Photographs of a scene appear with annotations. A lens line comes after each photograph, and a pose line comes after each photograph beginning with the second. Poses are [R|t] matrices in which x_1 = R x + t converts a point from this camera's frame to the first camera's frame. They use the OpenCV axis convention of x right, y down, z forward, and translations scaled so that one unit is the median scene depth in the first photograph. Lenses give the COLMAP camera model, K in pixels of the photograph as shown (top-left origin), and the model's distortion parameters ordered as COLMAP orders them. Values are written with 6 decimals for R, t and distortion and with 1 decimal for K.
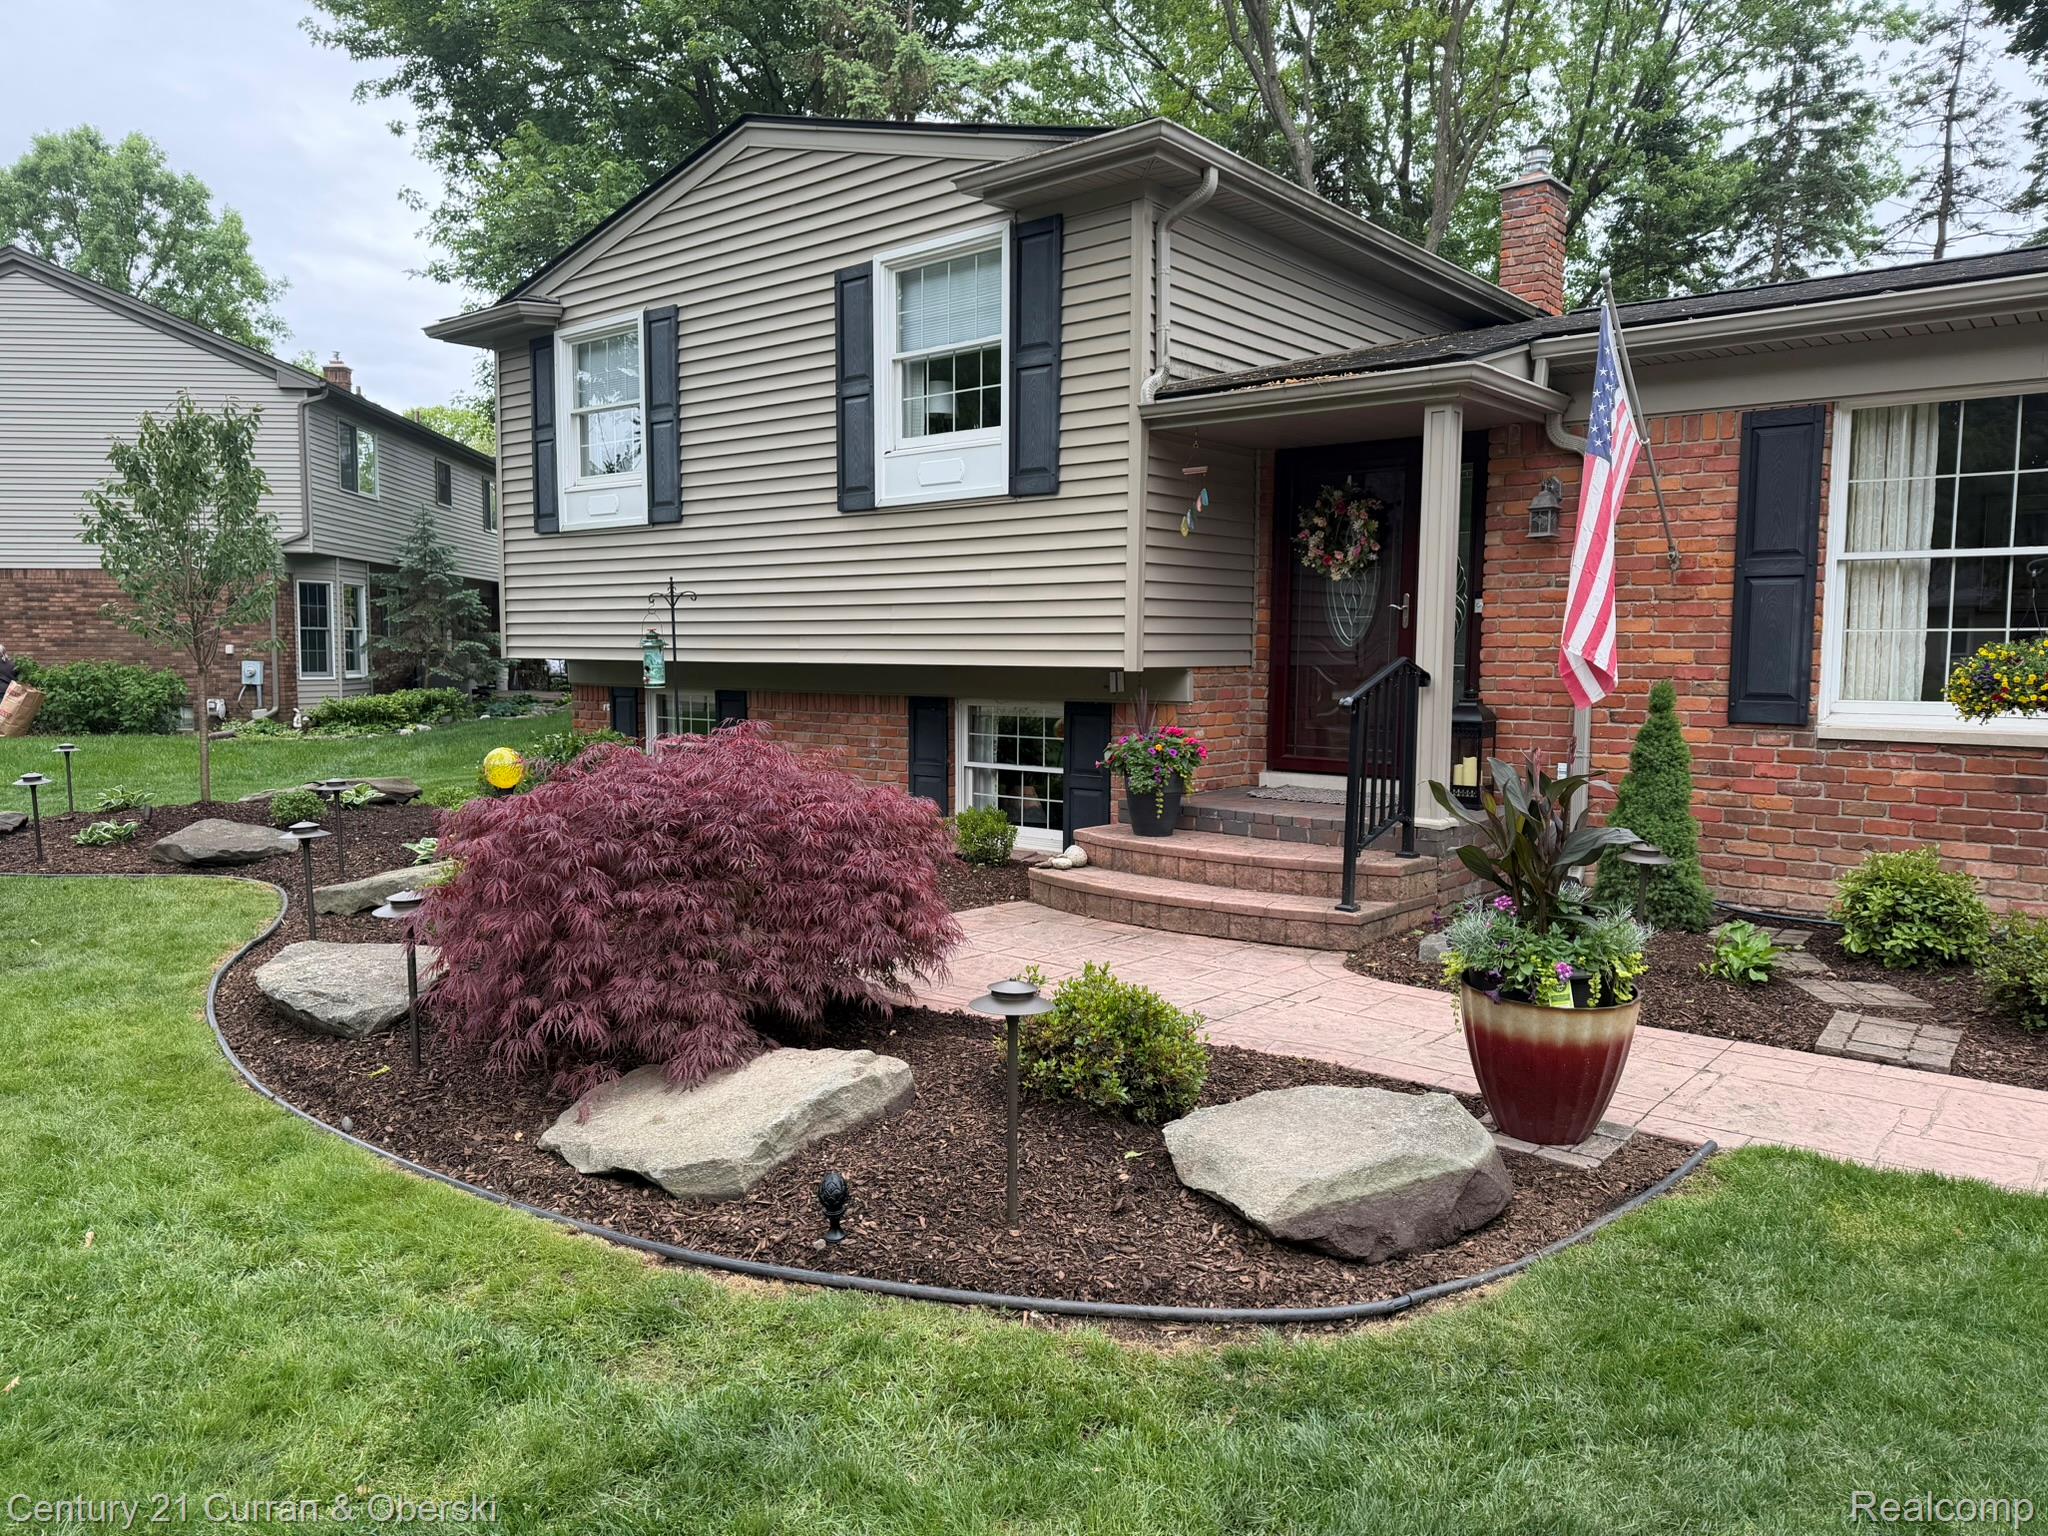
lens RADIAL K [[1422.0, 0, 1029.6], [0, 1422.0, 763.8], [0, 0, 1]] dist [0.012028, -0.017042]
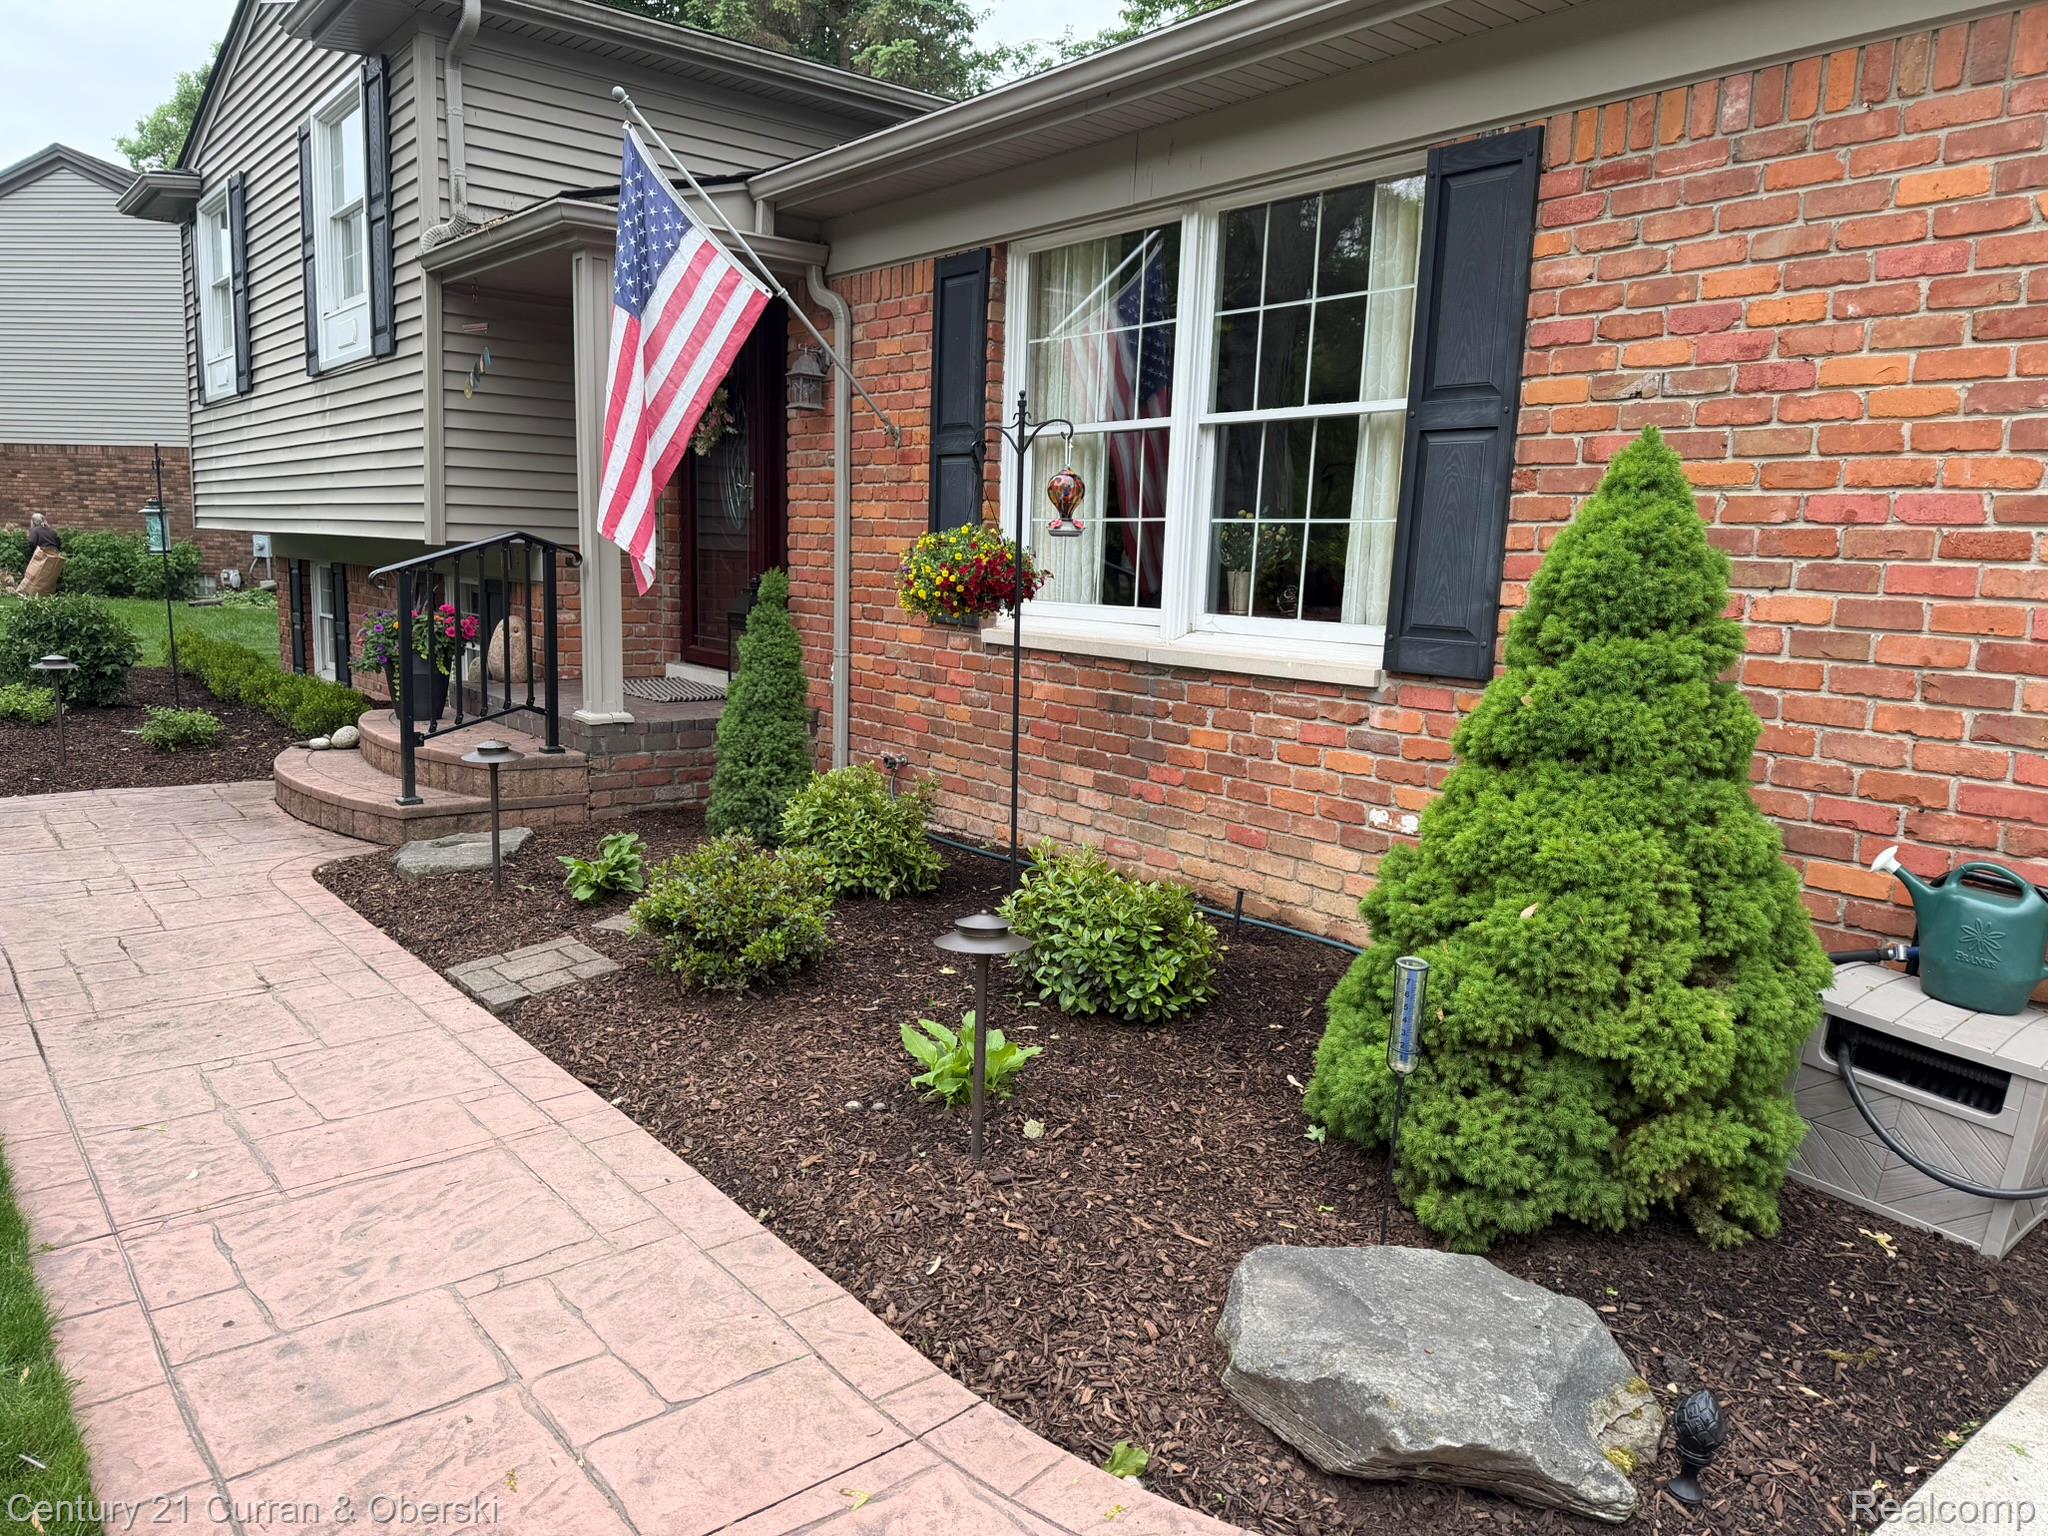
lens RADIAL K [[1422.0, 0, 1024.5], [0, 1422.0, 767.3], [0, 0, 1]] dist [0.012028, -0.017042]
pose [[0.981541, 0.056059, -0.182851, 0.241952], [-0.043167, 0.996343, 0.073743, -0.002064], [0.186316, -0.064488, 0.980371, 0.047117]]
